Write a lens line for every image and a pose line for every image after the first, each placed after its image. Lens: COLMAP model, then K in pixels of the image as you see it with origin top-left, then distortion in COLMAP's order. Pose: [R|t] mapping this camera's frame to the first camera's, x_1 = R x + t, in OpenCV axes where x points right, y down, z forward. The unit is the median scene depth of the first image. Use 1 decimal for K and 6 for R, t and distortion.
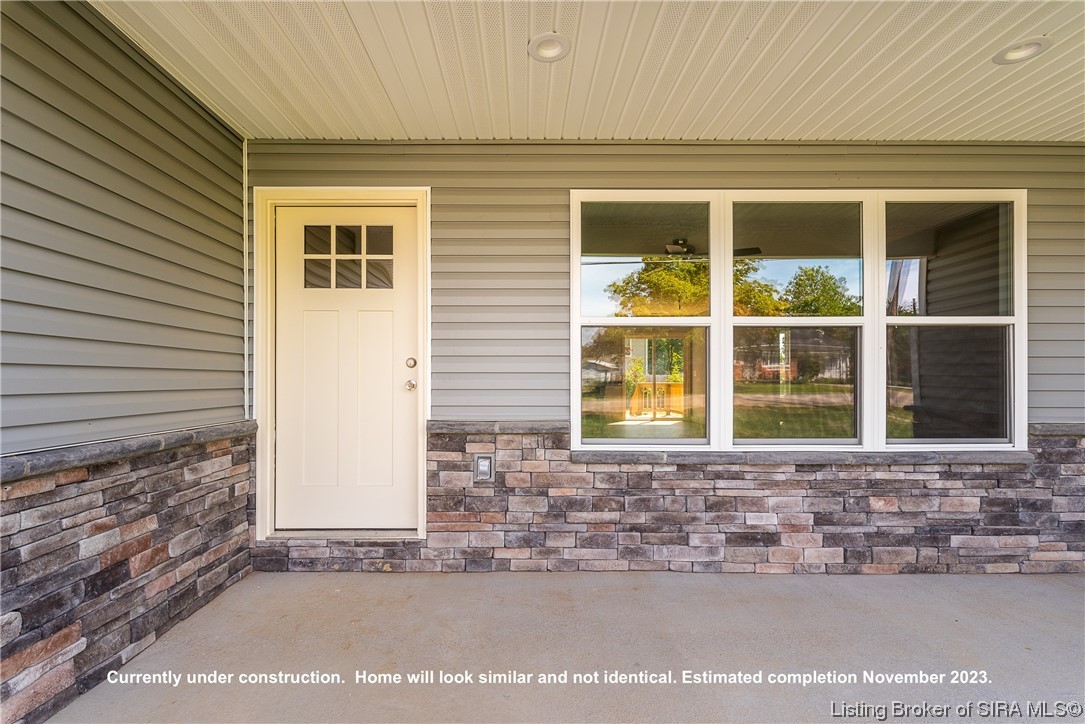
lens RADIAL K [[511.7, 0, 539.4], [0, 511.7, 367.1], [0, 0, 1]] dist [0.002059, 0.000051]
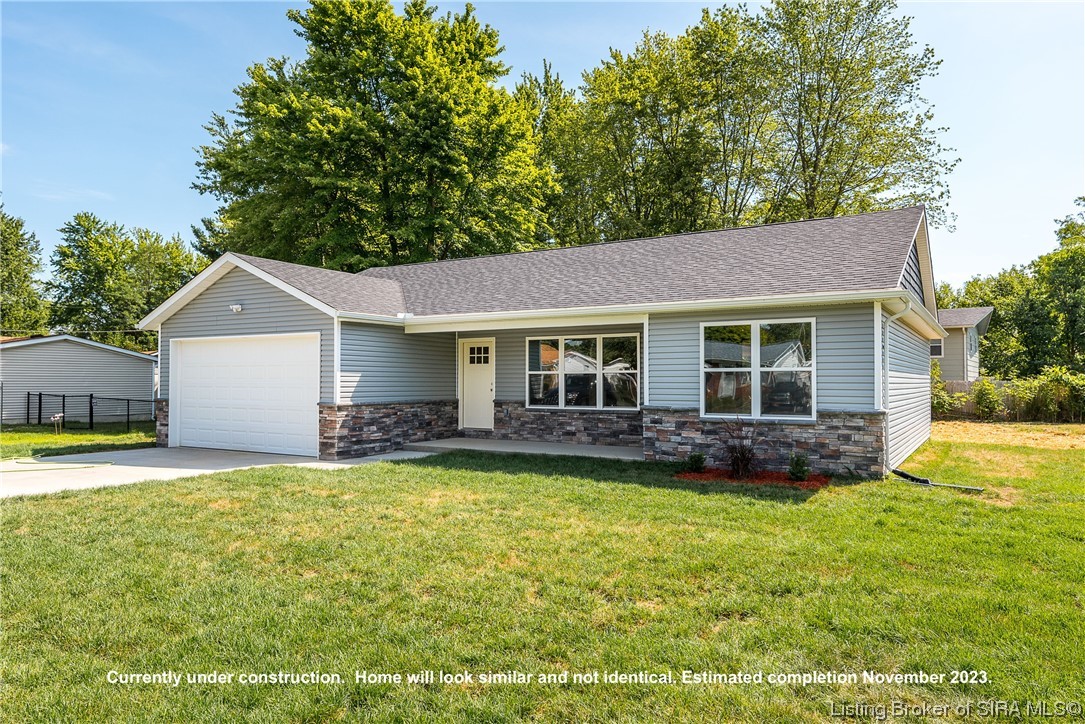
lens RADIAL K [[728.6, 0, 543.1], [0, 728.6, 364.0], [0, 0, 1]] dist [-0.000157, 0.000001]
pose [[0.846486, -0.015622, -0.532181, 2.957537], [0.005915, 0.999784, -0.019940, -0.047206], [0.532378, 0.013731, 0.846396, -3.368722]]
